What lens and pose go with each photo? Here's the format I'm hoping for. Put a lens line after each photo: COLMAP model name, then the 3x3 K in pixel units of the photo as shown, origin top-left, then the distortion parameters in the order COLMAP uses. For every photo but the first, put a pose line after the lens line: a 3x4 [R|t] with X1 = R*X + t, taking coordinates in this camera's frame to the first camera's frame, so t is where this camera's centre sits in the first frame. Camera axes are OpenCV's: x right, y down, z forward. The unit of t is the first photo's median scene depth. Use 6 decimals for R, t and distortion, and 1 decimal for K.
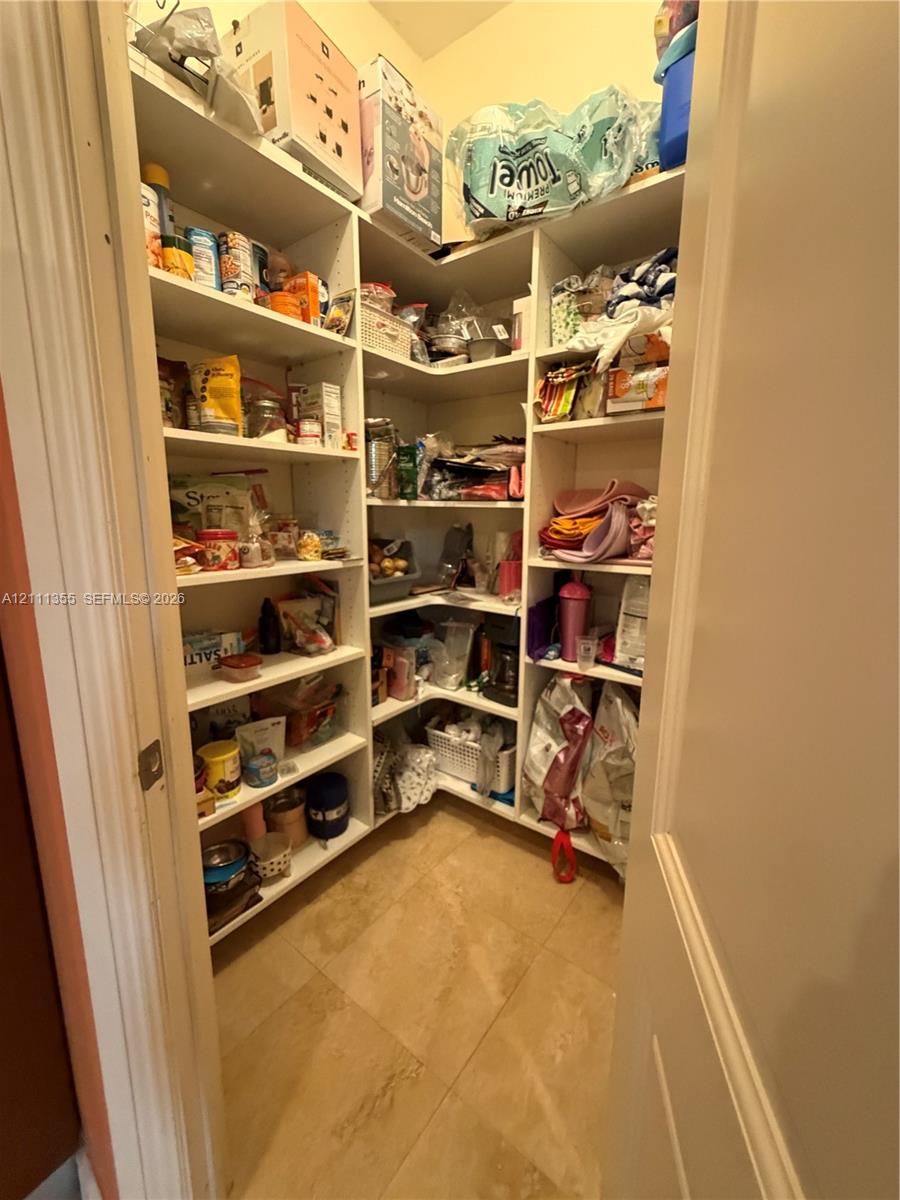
lens RADIAL K [[481.5, 0, 450.8], [0, 481.5, 597.7], [0, 0, 1]] dist [0.000322, 0.000081]
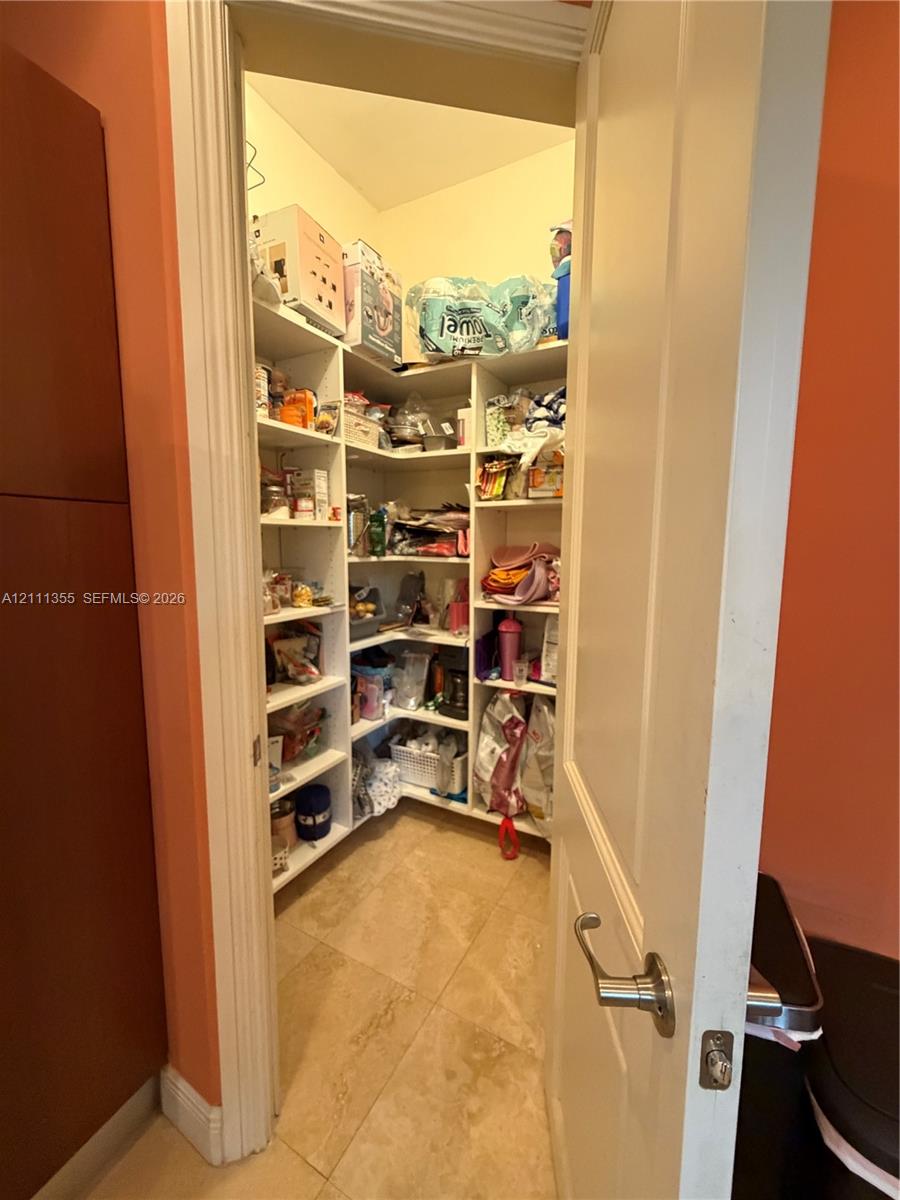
lens RADIAL K [[481.5, 0, 450.8], [0, 481.5, 597.7], [0, 0, 1]] dist [0.000322, 0.000081]
pose [[0.988966, -0.017840, 0.147065, -0.095931], [0.027449, 0.997600, -0.063568, -0.012298], [-0.145578, 0.066903, 0.987082, -0.282945]]
